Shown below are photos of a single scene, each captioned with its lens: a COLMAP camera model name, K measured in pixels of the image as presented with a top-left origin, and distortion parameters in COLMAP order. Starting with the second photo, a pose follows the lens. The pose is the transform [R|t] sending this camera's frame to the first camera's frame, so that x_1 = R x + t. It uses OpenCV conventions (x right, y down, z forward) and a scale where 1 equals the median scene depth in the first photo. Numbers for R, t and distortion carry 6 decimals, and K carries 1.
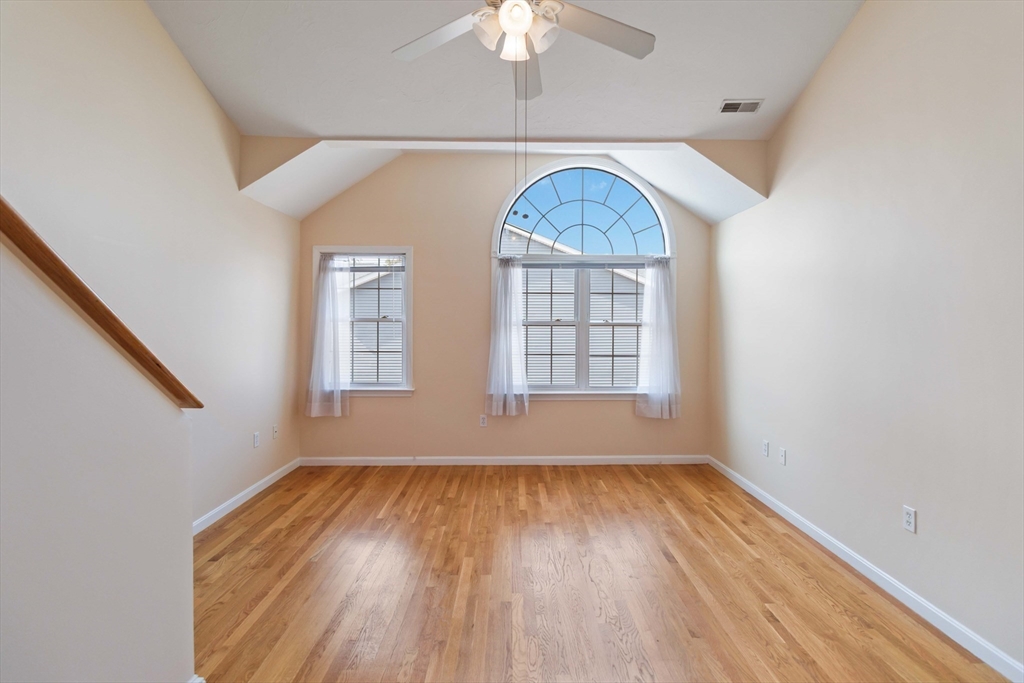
lens RADIAL K [[488.1, 0, 518.9], [0, 488.1, 327.0], [0, 0, 1]] dist [-0.002377, 0.000779]
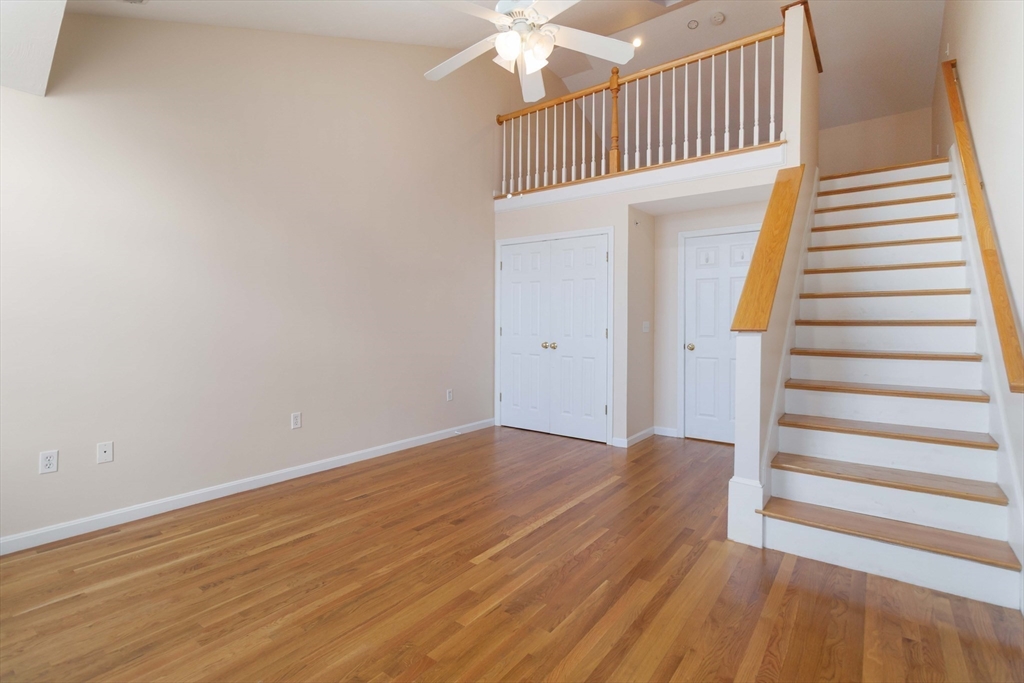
lens RADIAL K [[488.1, 0, 525.8], [0, 488.1, 323.7], [0, 0, 1]] dist [-0.002377, 0.000779]
pose [[-0.801629, -0.009957, 0.597739, -0.354396], [-0.000948, 0.999881, 0.015384, 0.034367], [-0.597821, 0.011766, -0.801543, 0.922547]]
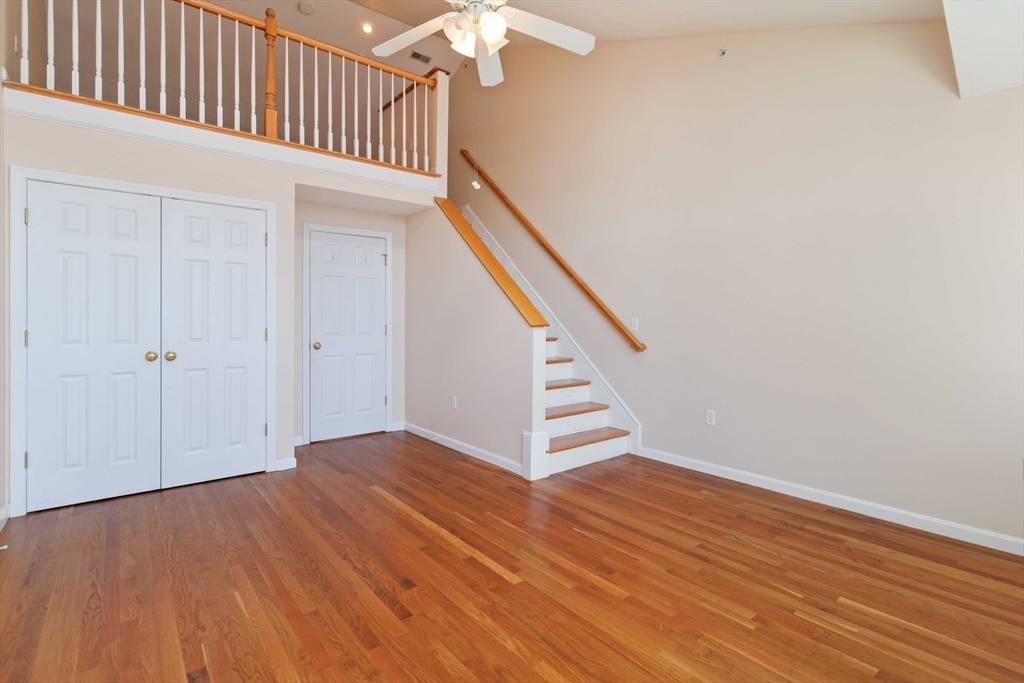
lens RADIAL K [[488.1, 0, 527.6], [0, 488.1, 318.1], [0, 0, 1]] dist [-0.002377, 0.000779]
pose [[-0.775512, -0.004647, -0.631316, 0.295313], [-0.009230, 0.999949, 0.003979, 0.035591], [0.631265, 0.008913, -0.775516, 0.917494]]
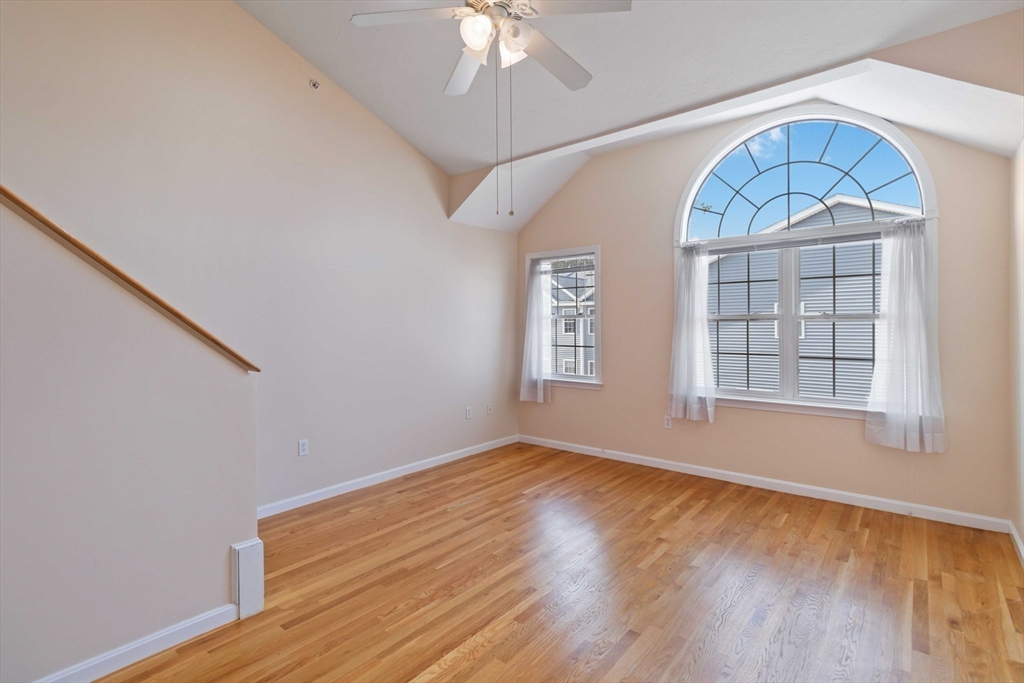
lens RADIAL K [[488.1, 0, 516.2], [0, 488.1, 322.6], [0, 0, 1]] dist [-0.002377, 0.000779]
pose [[0.757476, -0.009818, -0.652789, 0.327839], [0.006144, 0.999950, -0.007910, 0.006693], [0.652834, 0.001981, 0.757498, 0.104218]]
